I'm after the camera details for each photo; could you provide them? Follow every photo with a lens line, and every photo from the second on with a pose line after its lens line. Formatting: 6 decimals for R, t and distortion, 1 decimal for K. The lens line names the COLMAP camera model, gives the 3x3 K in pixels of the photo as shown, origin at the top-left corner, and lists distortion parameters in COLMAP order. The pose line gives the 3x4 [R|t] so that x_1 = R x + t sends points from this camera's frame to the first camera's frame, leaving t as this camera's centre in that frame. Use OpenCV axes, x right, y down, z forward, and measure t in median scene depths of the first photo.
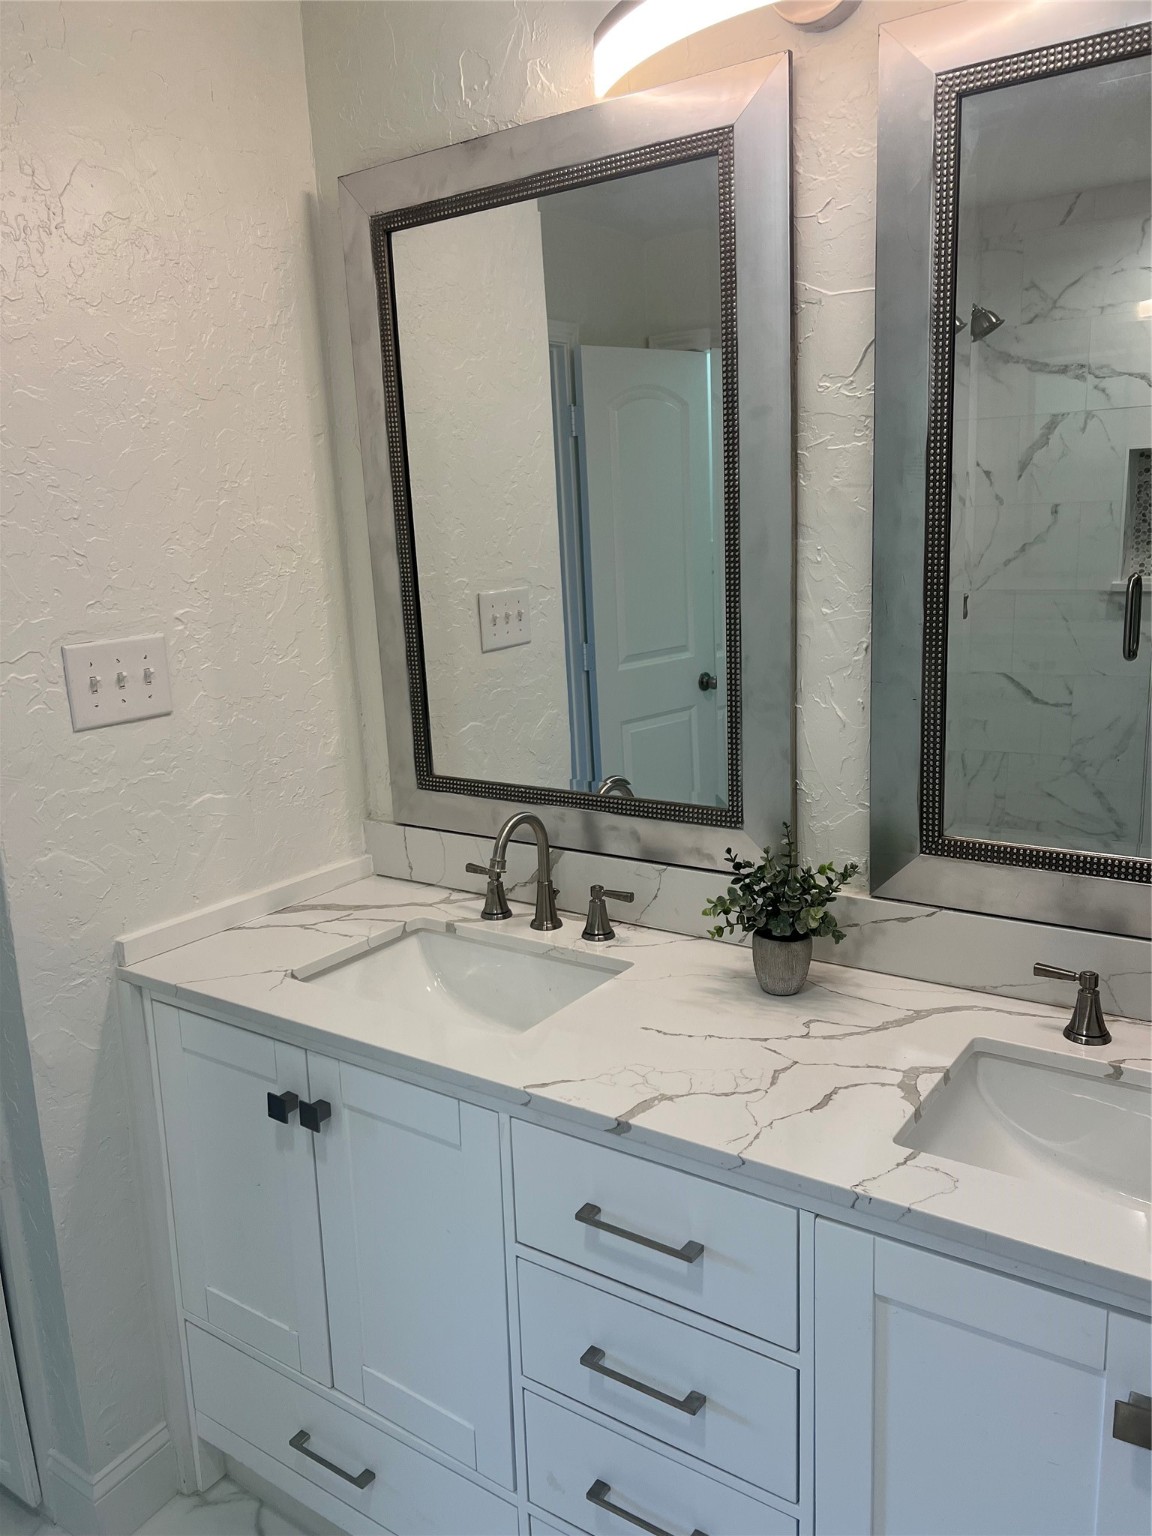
lens RADIAL K [[1152.7, 0, 574.8], [0, 1152.7, 769.8], [0, 0, 1]] dist [0.030116, -0.022470]
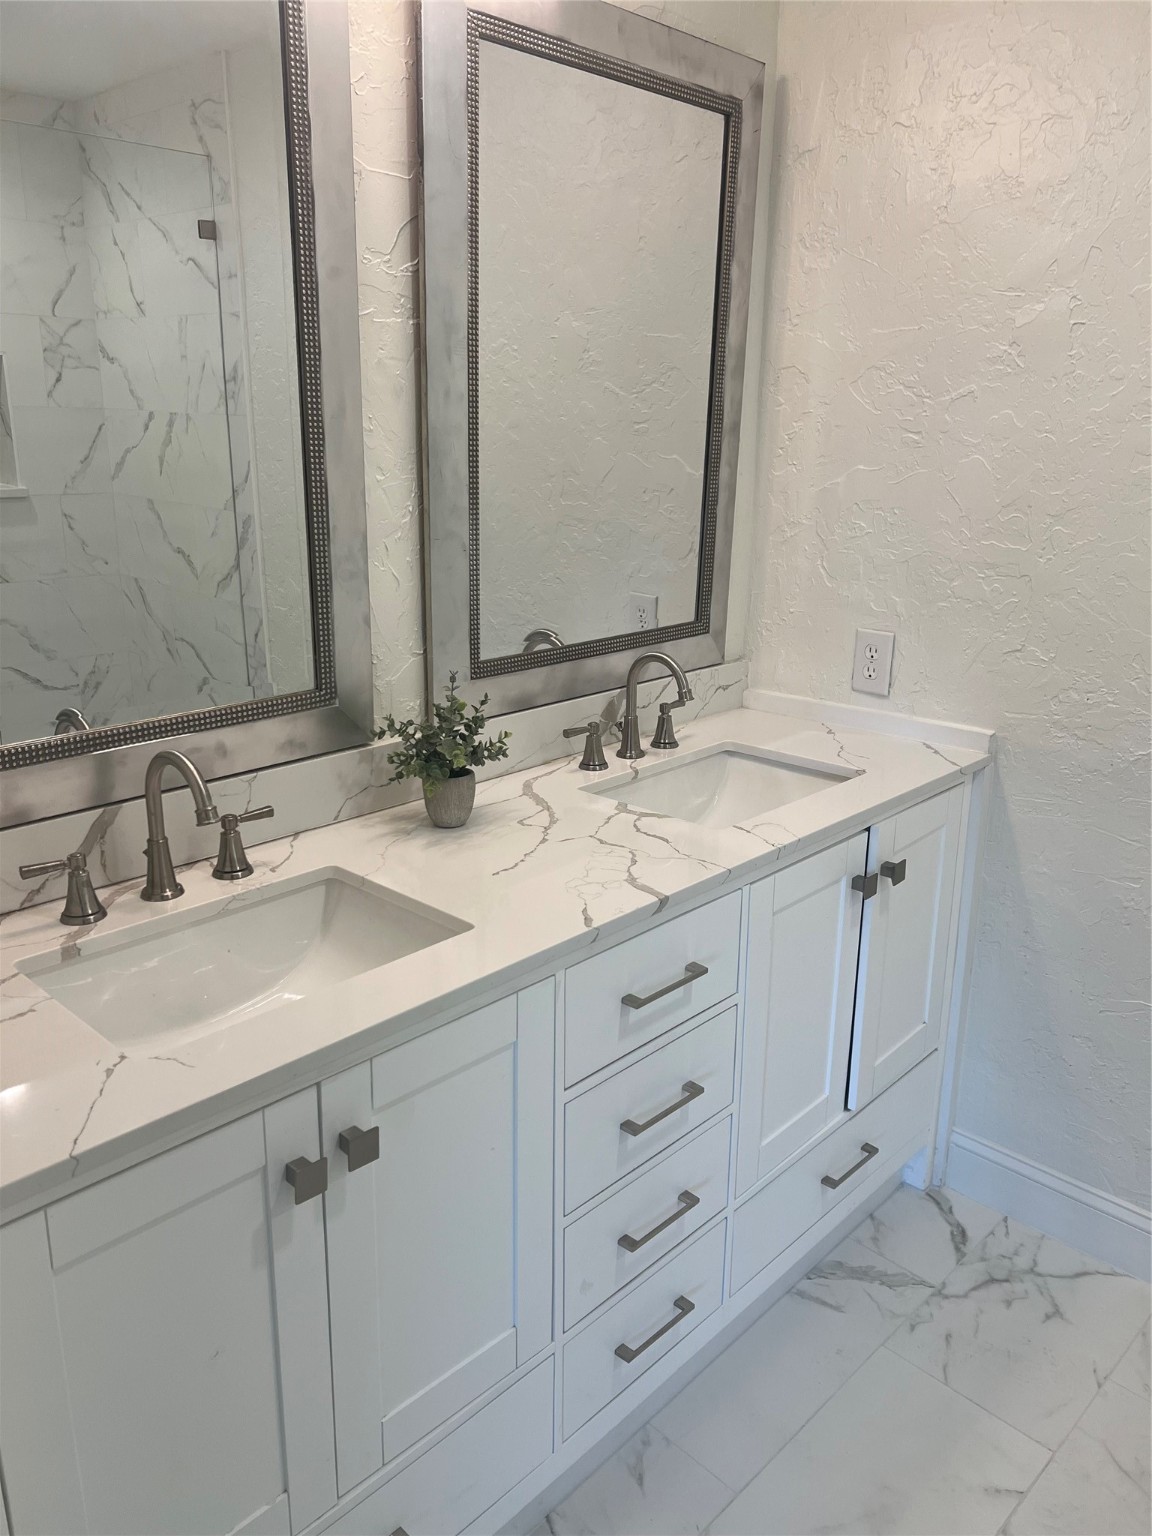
lens RADIAL K [[1152.7, 0, 570.9], [0, 1152.7, 762.0], [0, 0, 1]] dist [0.030116, -0.022470]
pose [[0.174460, -0.246333, 0.953354, -0.869288], [0.194437, 0.957756, 0.211889, -0.080697], [-0.965276, 0.148401, 0.214987, 0.662768]]
